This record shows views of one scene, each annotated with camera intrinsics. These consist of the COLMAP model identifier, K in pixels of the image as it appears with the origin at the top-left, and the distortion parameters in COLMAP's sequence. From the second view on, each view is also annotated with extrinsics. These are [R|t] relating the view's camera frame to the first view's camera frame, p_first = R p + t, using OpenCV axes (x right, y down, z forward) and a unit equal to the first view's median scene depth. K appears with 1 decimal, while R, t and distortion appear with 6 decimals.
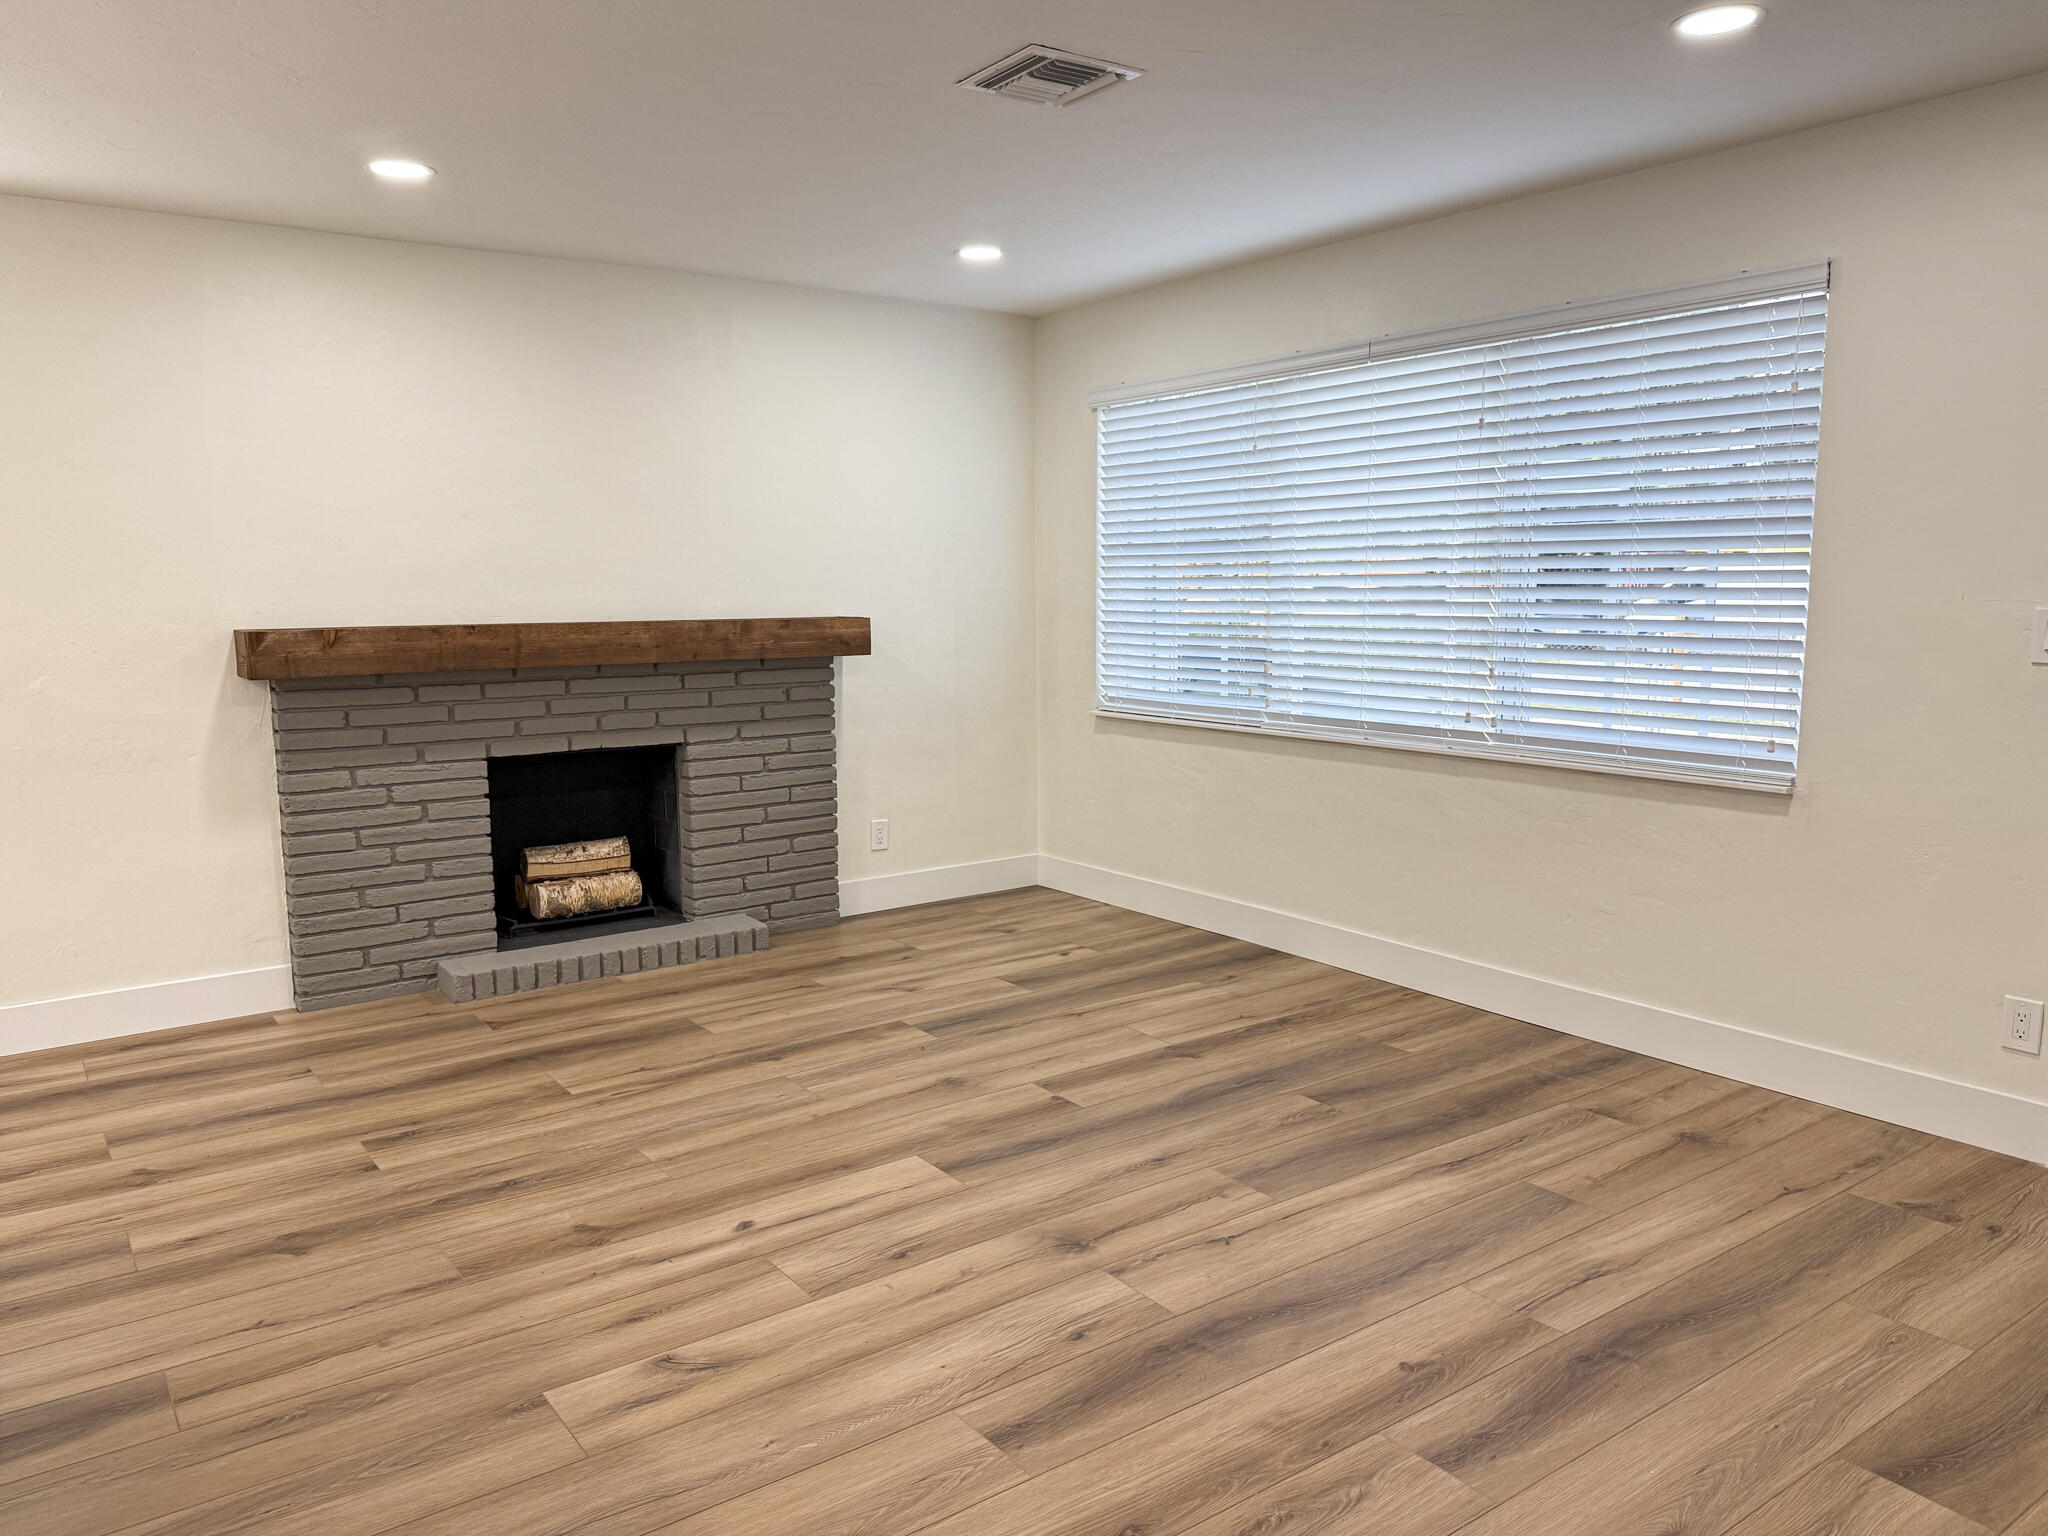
lens RADIAL K [[1449.3, 0, 1042.7], [0, 1449.3, 767.4], [0, 0, 1]] dist [0.063739, -0.075074]
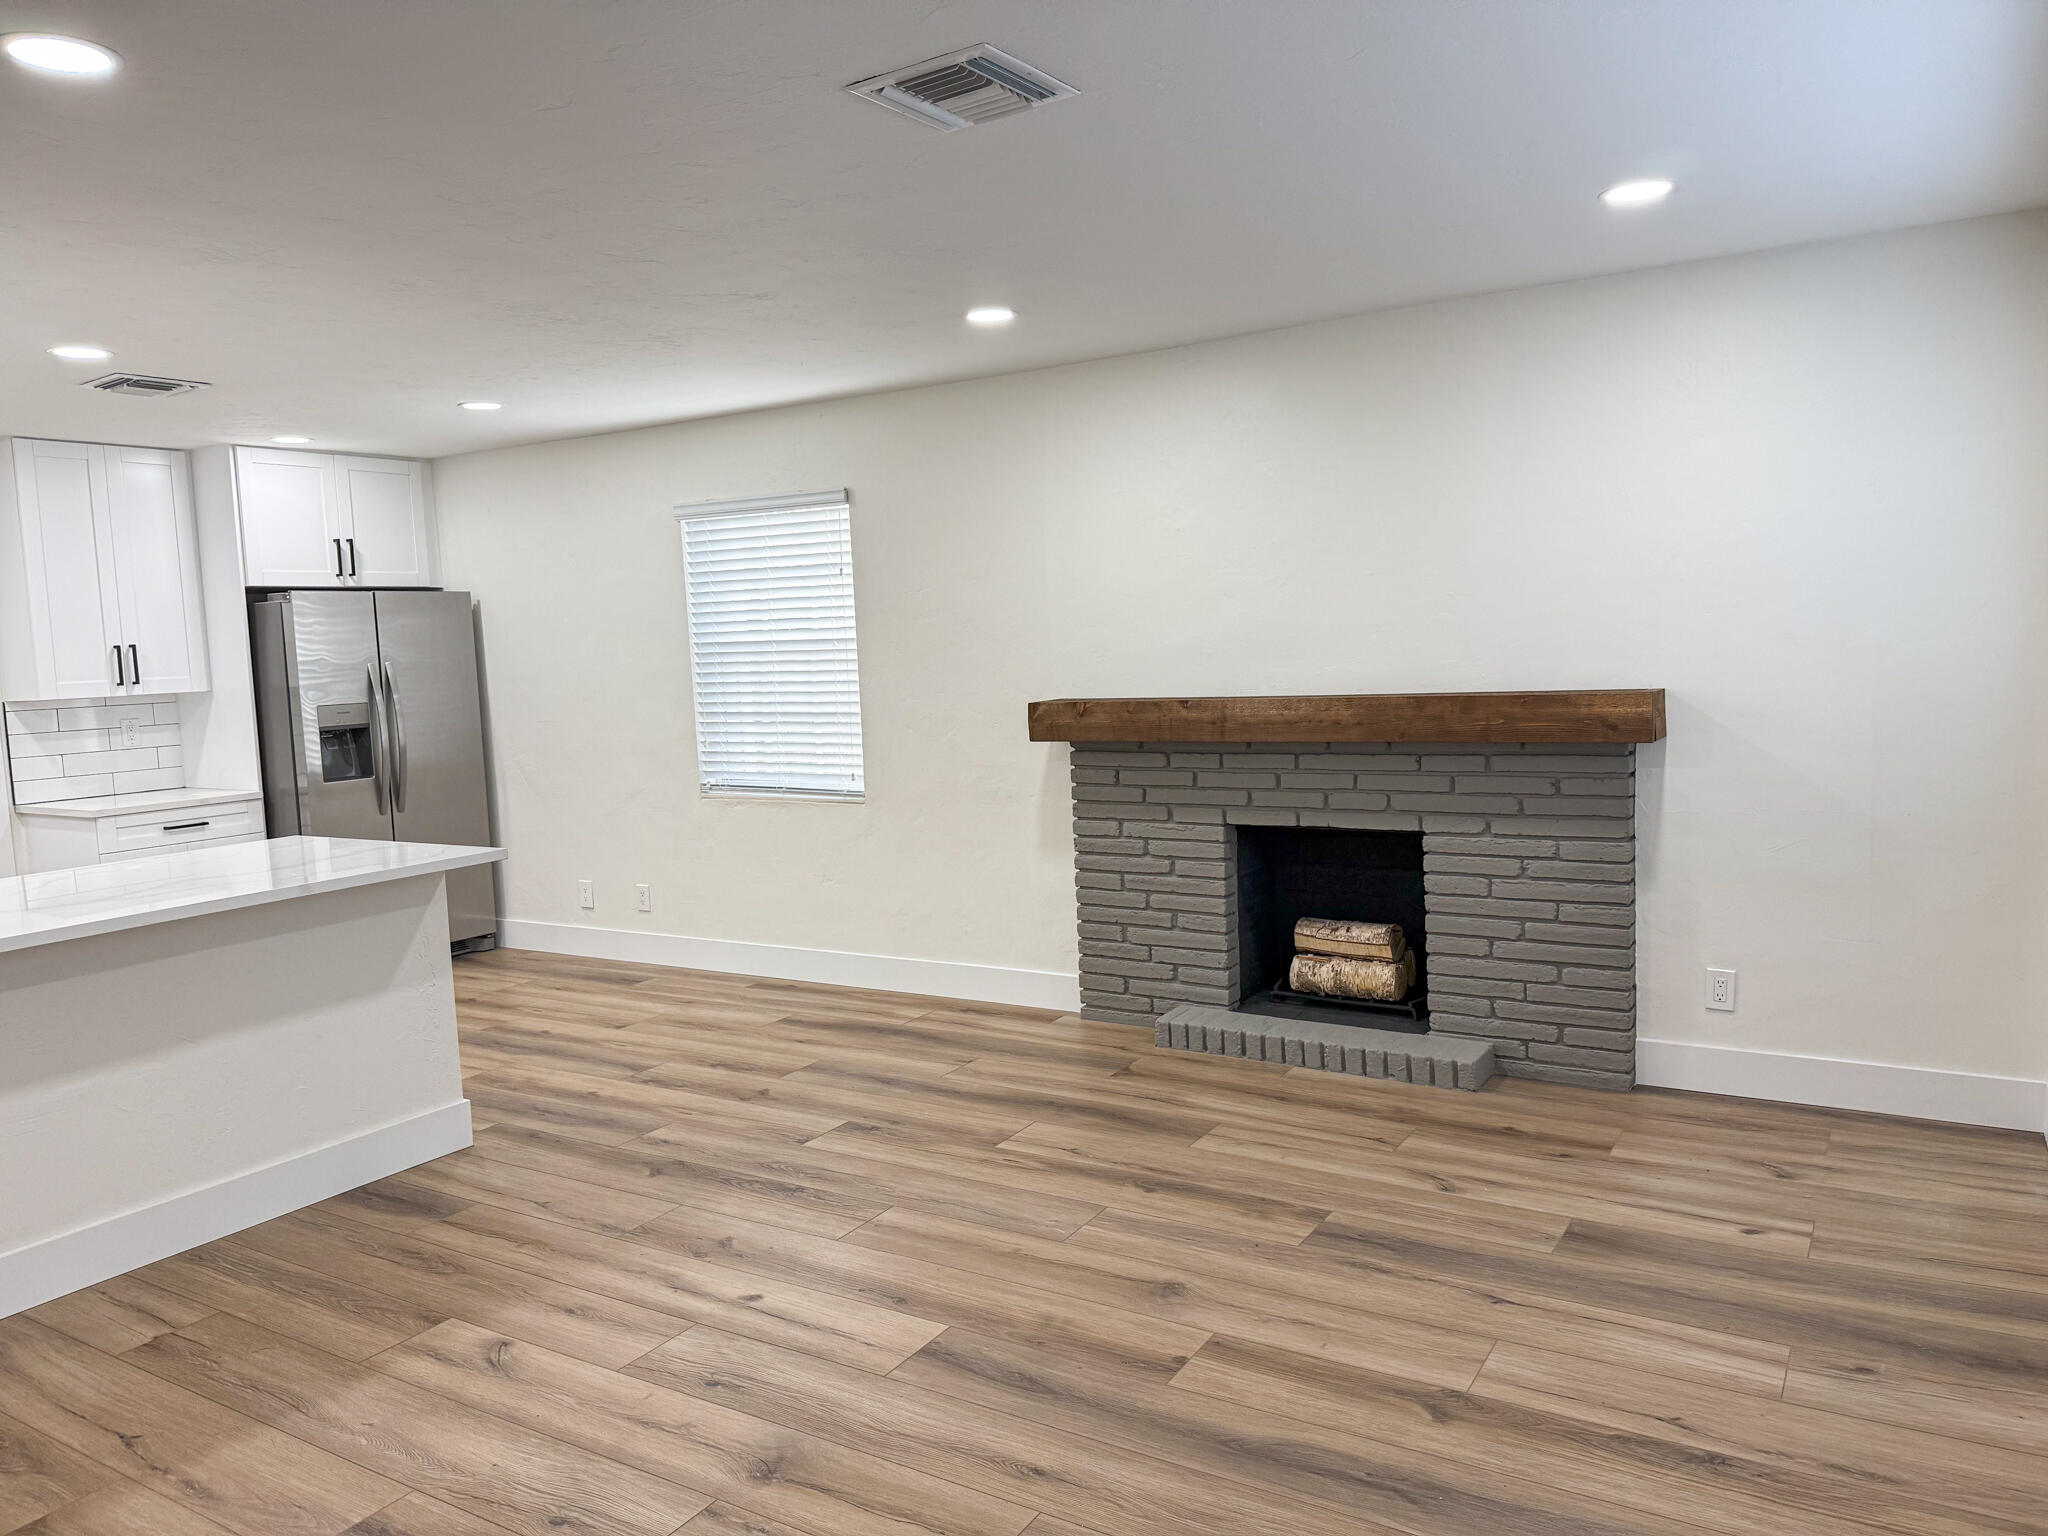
lens RADIAL K [[1449.3, 0, 1017.2], [0, 1449.3, 750.1], [0, 0, 1]] dist [0.063739, -0.075074]
pose [[0.363834, 0.072226, -0.928659, 0.584090], [-0.080395, 0.995704, 0.045943, -0.105555], [0.927988, 0.057944, 0.368078, 0.534882]]
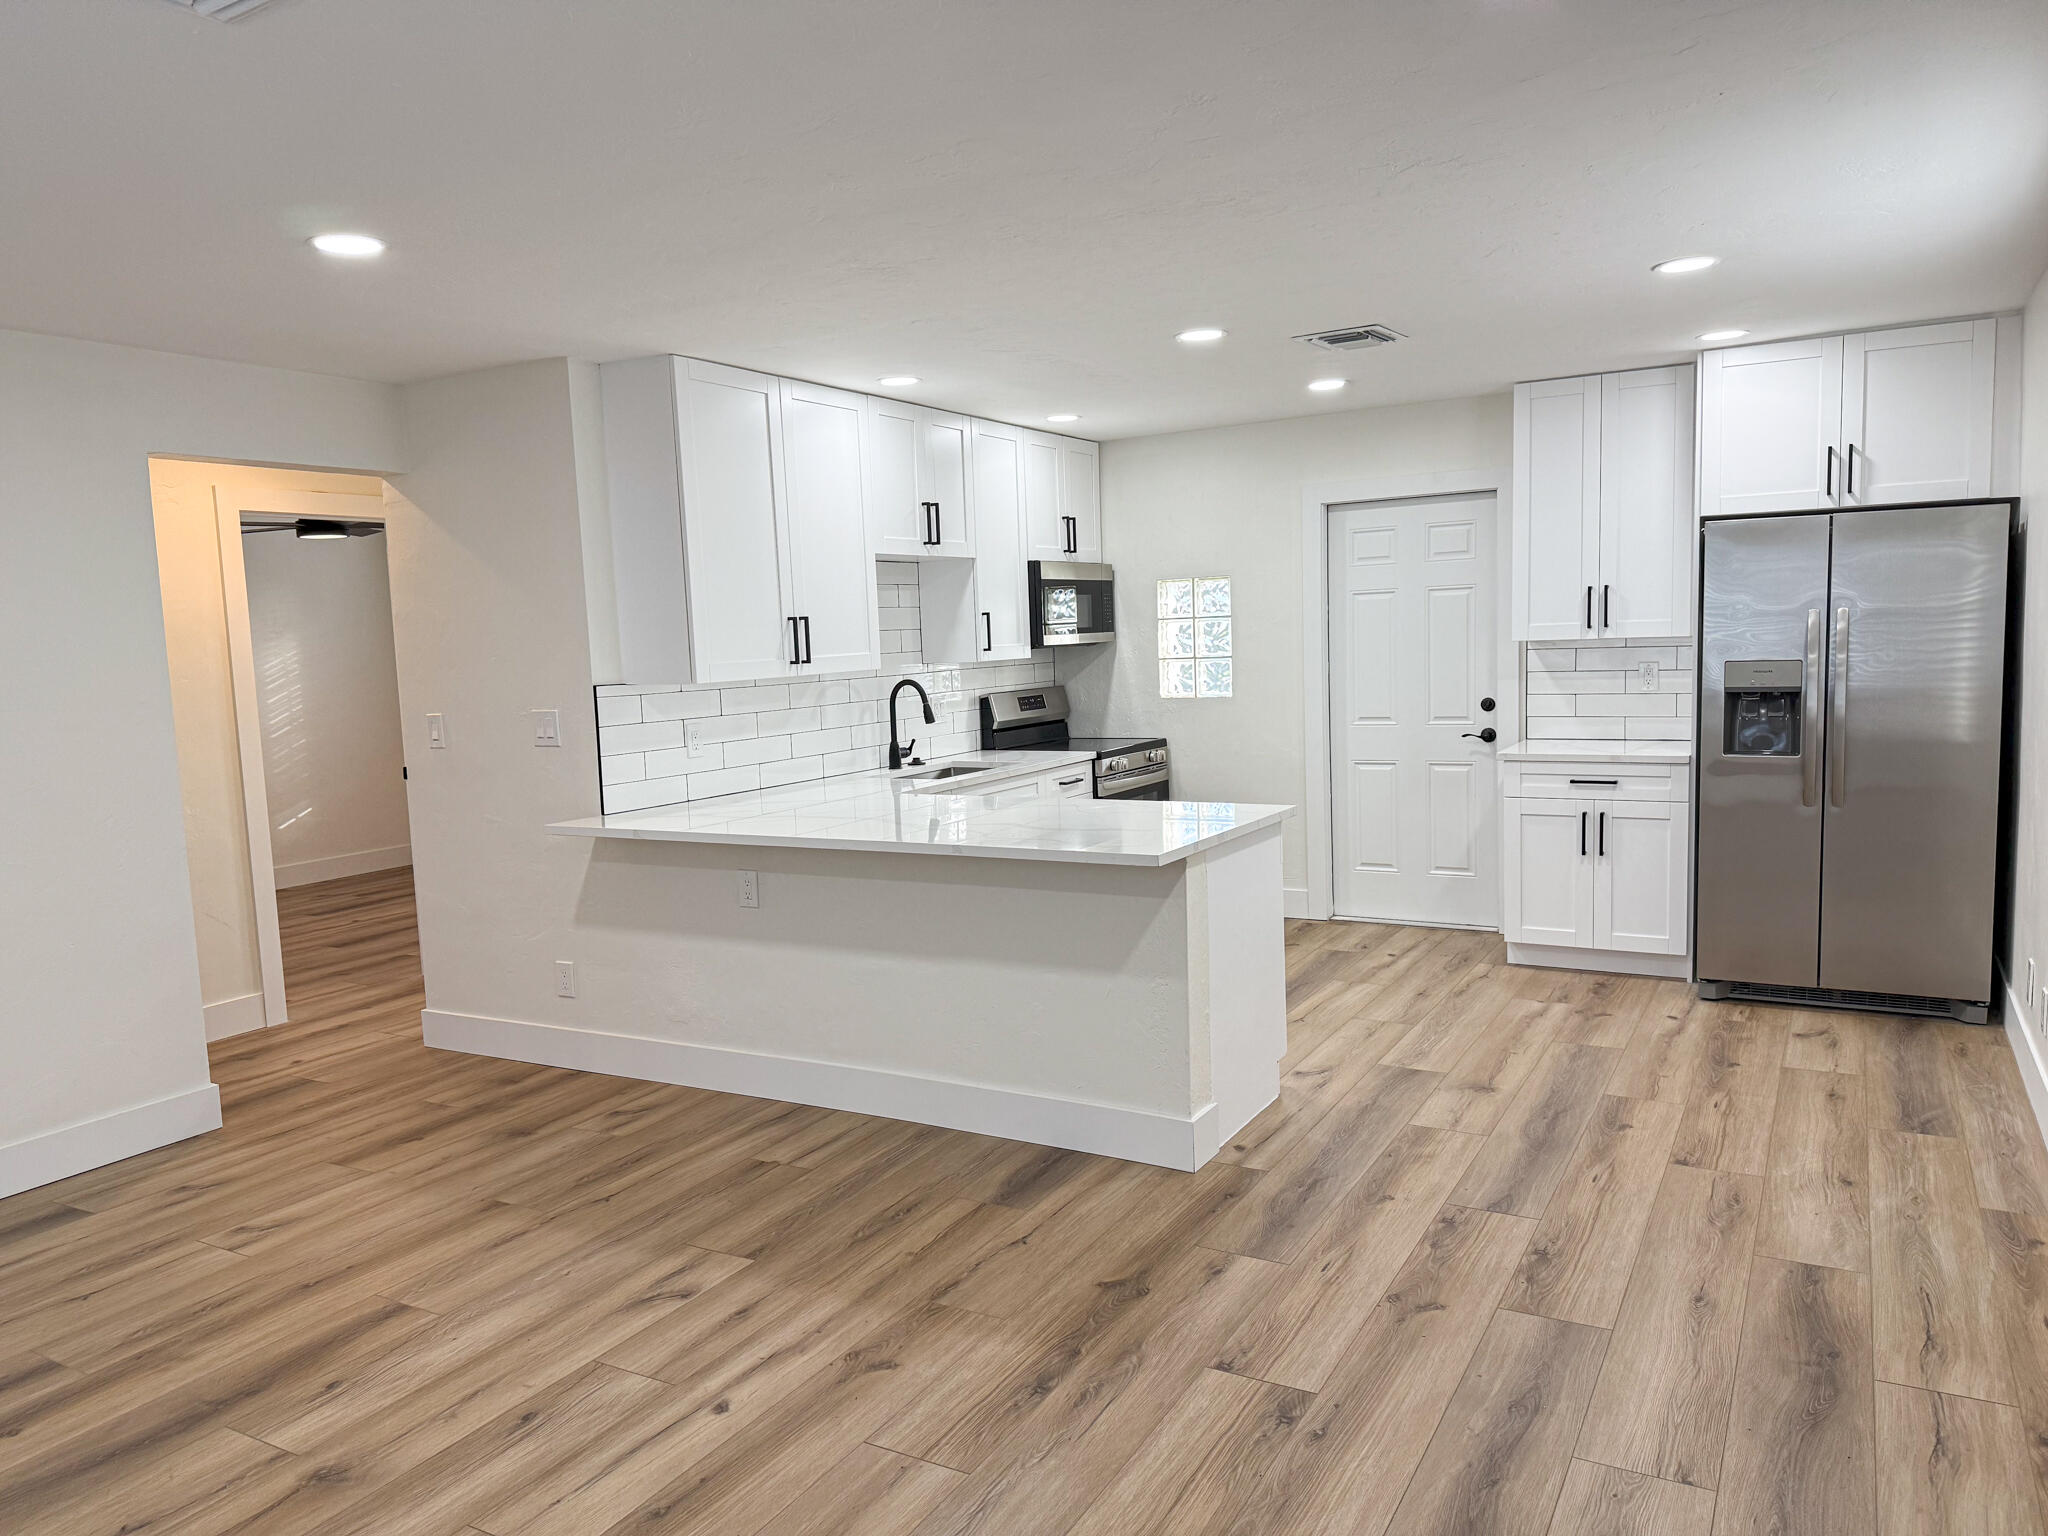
lens RADIAL K [[1449.3, 0, 1037.9], [0, 1449.3, 753.4], [0, 0, 1]] dist [0.063739, -0.075074]
pose [[-0.911966, 0.079202, -0.402548, -0.033006], [-0.006087, 0.978469, 0.206304, -0.196965], [0.410220, 0.190592, -0.891849, 1.281105]]
